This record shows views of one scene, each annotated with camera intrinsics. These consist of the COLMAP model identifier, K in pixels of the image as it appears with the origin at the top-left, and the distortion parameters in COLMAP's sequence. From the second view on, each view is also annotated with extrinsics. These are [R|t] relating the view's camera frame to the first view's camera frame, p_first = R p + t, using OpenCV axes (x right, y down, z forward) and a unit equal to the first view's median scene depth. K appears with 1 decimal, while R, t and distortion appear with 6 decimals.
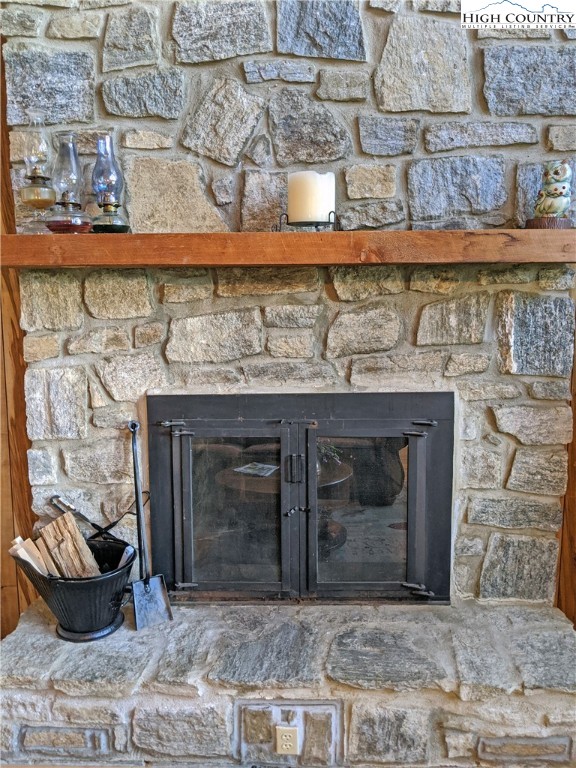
lens RADIAL K [[622.6, 0, 280.9], [0, 622.6, 380.0], [0, 0, 1]] dist [0.088277, -0.160078]
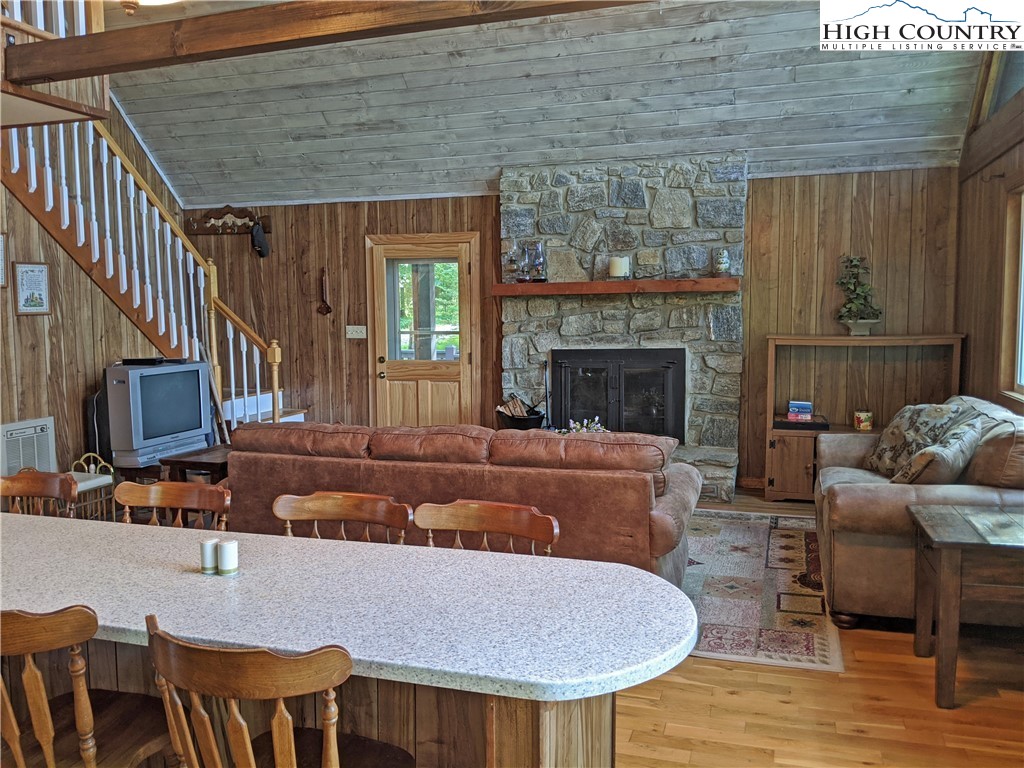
lens RADIAL K [[830.2, 0, 502.7], [0, 830.2, 390.6], [0, 0, 1]] dist [0.088277, -0.160078]
pose [[0.957645, 0.021972, -0.287113, 0.518068], [-0.035580, 0.998473, -0.042265, 0.325572], [0.285746, 0.050690, 0.956964, -2.070631]]
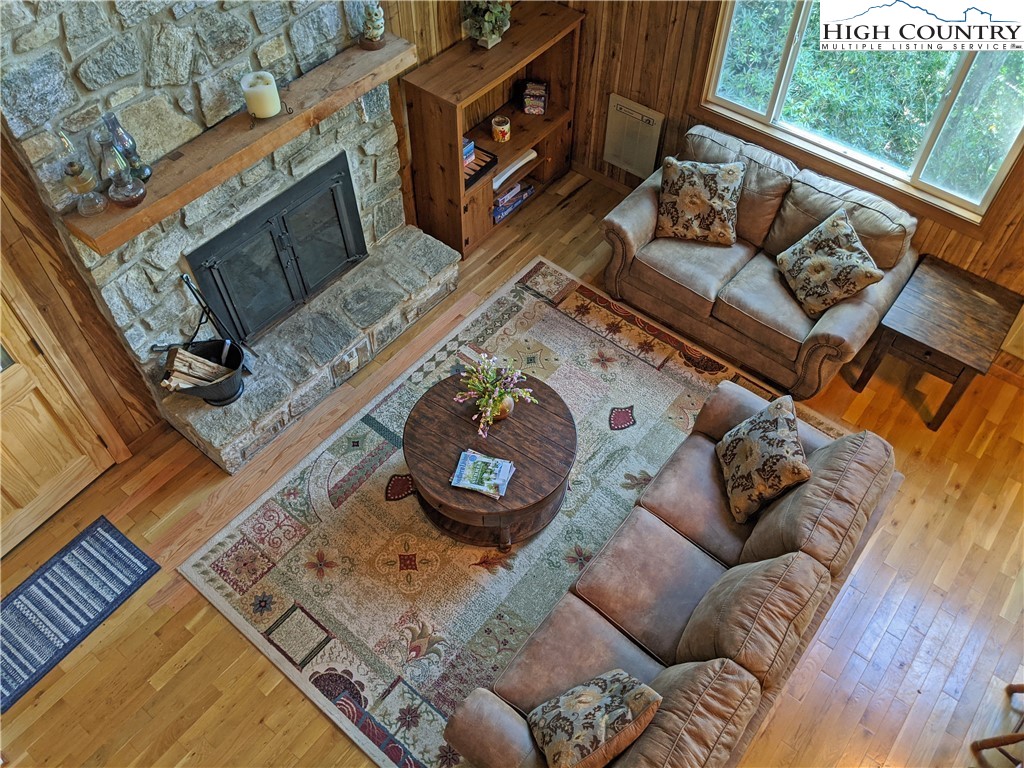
lens RADIAL K [[830.2, 0, 519.7], [0, 830.2, 377.7], [0, 0, 1]] dist [0.088277, -0.160078]
pose [[0.596436, -0.621287, 0.508199, -0.918647], [0.102988, 0.687145, 0.719183, -1.089460], [-0.796026, -0.376609, 0.473824, -0.596736]]
